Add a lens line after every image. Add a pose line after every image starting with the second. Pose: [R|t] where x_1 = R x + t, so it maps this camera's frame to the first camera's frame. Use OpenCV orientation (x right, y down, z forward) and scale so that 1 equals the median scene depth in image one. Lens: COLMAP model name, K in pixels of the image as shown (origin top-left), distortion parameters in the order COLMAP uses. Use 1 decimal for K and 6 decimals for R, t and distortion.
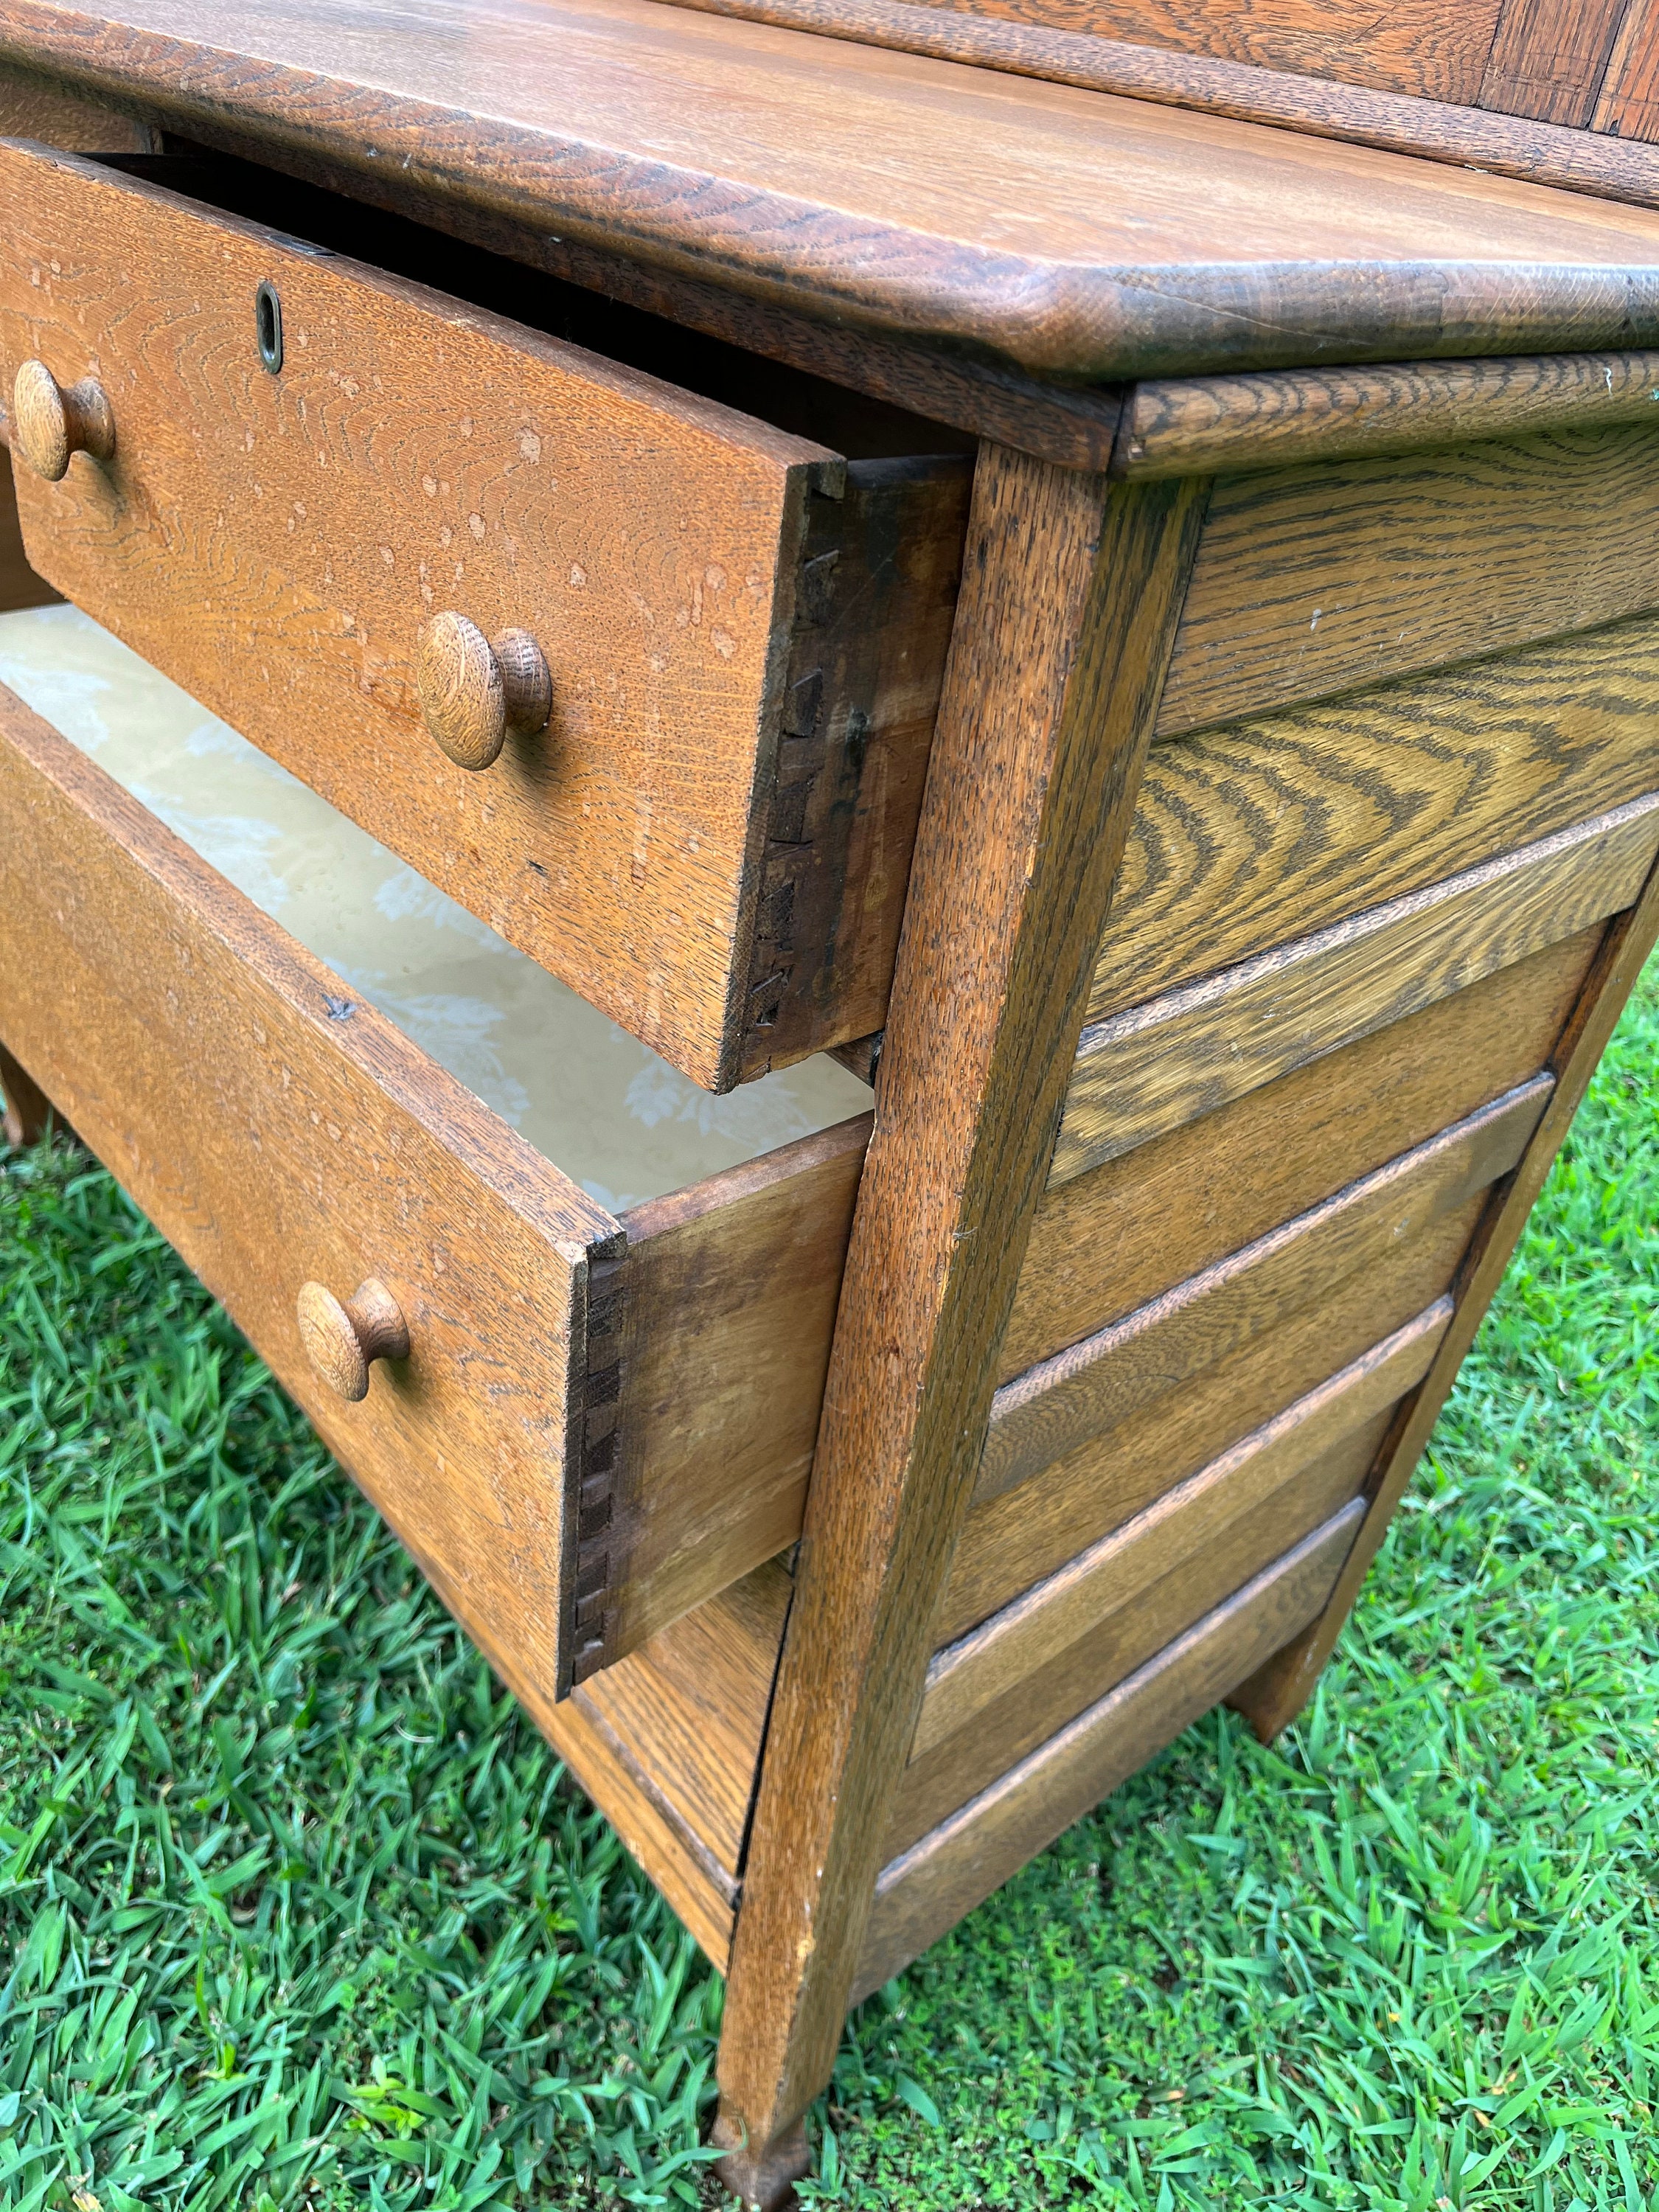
lens RADIAL K [[1613.8, 0, 829.5], [0, 1613.8, 1106.0], [0, 0, 1]] dist [0.009037, 0.001133]
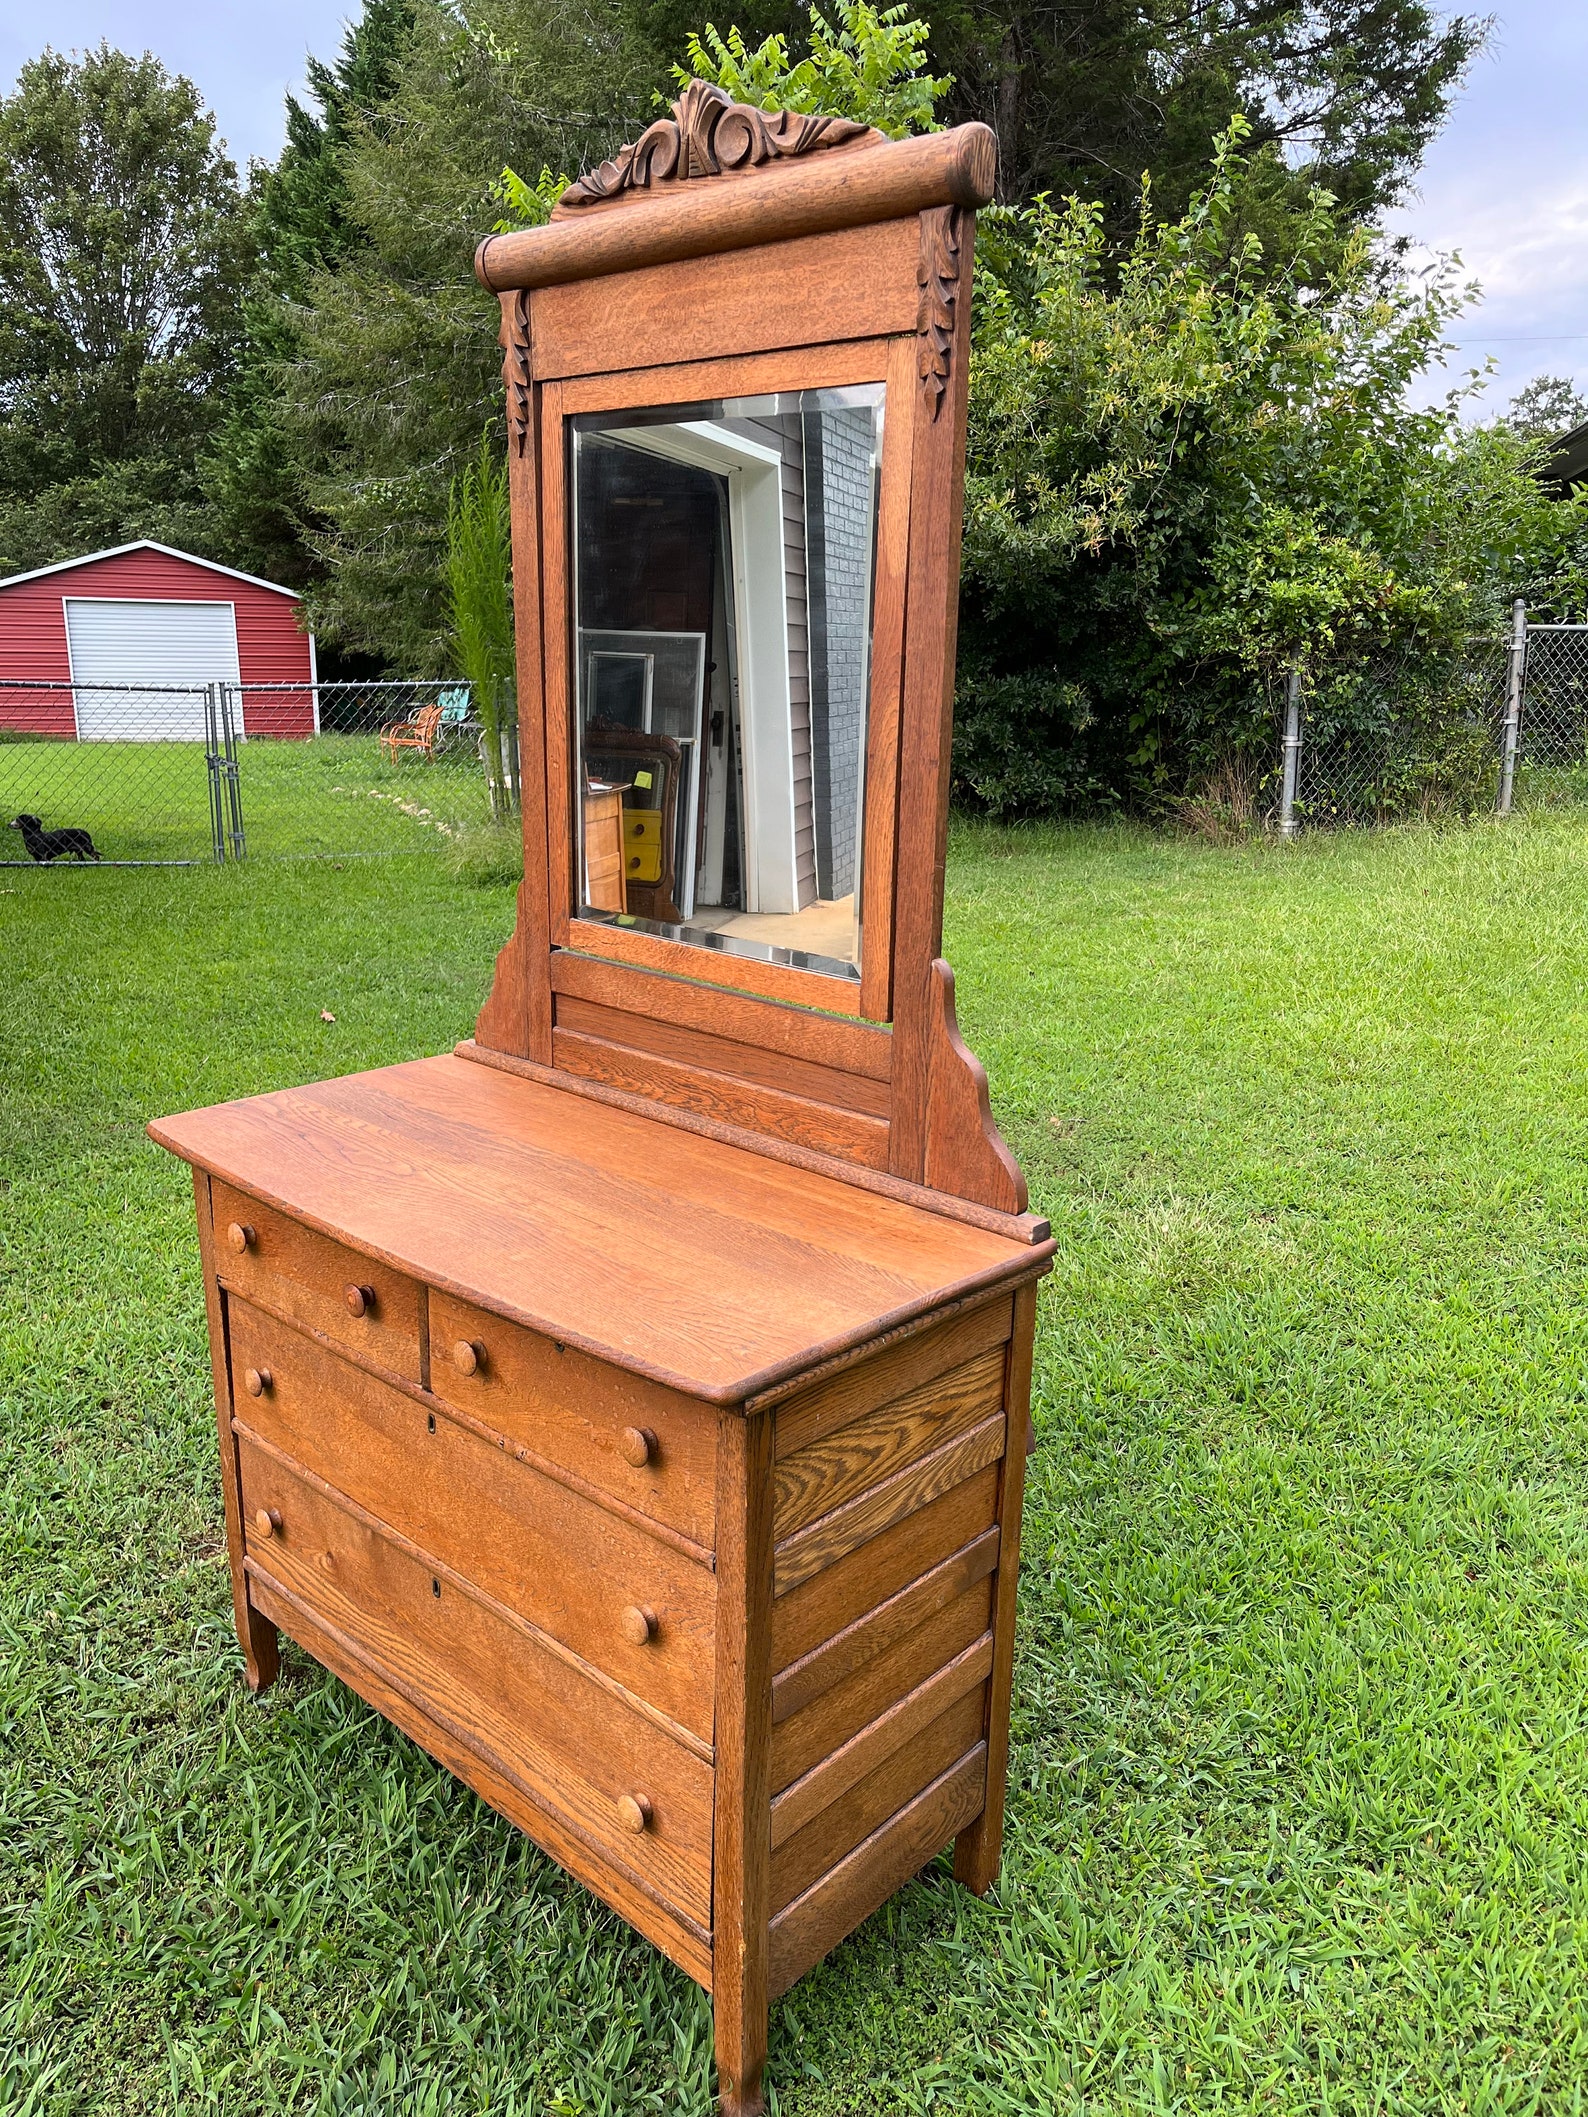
lens RADIAL K [[1544.5, 0, 794.0], [0, 1544.5, 1058.5], [0, 0, 1]] dist [0.009037, 0.001133]
pose [[0.987997, -0.131567, 0.080943, 0.041926], [0.150986, 0.933194, -0.326117, 0.036016], [-0.032629, 0.334424, 0.941858, -1.377190]]
